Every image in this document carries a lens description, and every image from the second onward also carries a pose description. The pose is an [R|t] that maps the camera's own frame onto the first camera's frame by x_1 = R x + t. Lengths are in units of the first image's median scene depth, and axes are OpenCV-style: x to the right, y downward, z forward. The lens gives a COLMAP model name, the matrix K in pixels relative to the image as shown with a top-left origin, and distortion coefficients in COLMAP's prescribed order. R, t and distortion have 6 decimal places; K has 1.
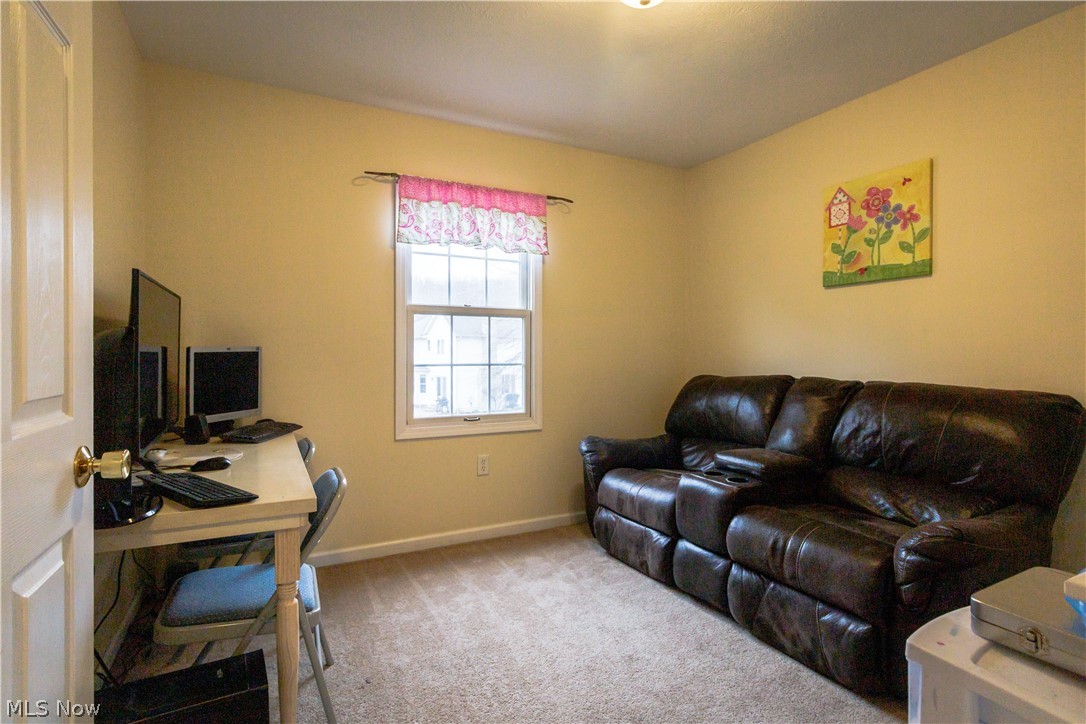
lens RADIAL K [[522.7, 0, 546.7], [0, 522.7, 355.8], [0, 0, 1]] dist [0.004903, 0.000845]
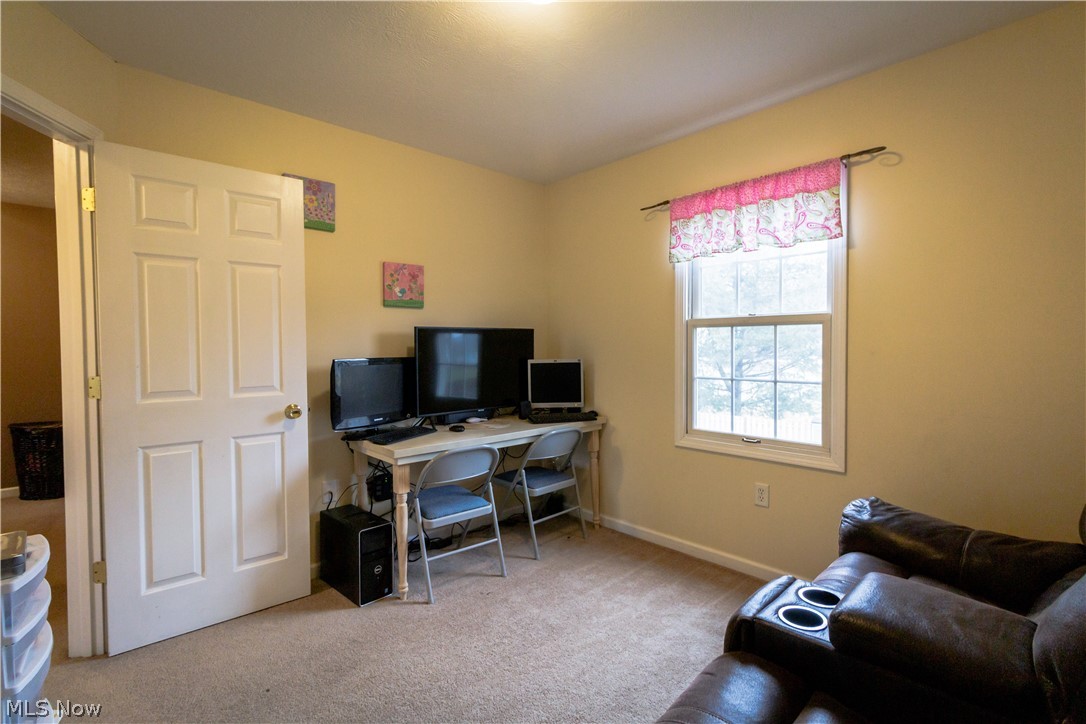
lens RADIAL K [[522.7, 0, 597.3], [0, 522.7, 360.7], [0, 0, 1]] dist [0.004903, 0.000845]
pose [[0.309571, 0.027008, -0.950493, 0.646638], [-0.003710, 0.999623, 0.027196, -0.041386], [0.950869, -0.004893, 0.309554, 0.481182]]
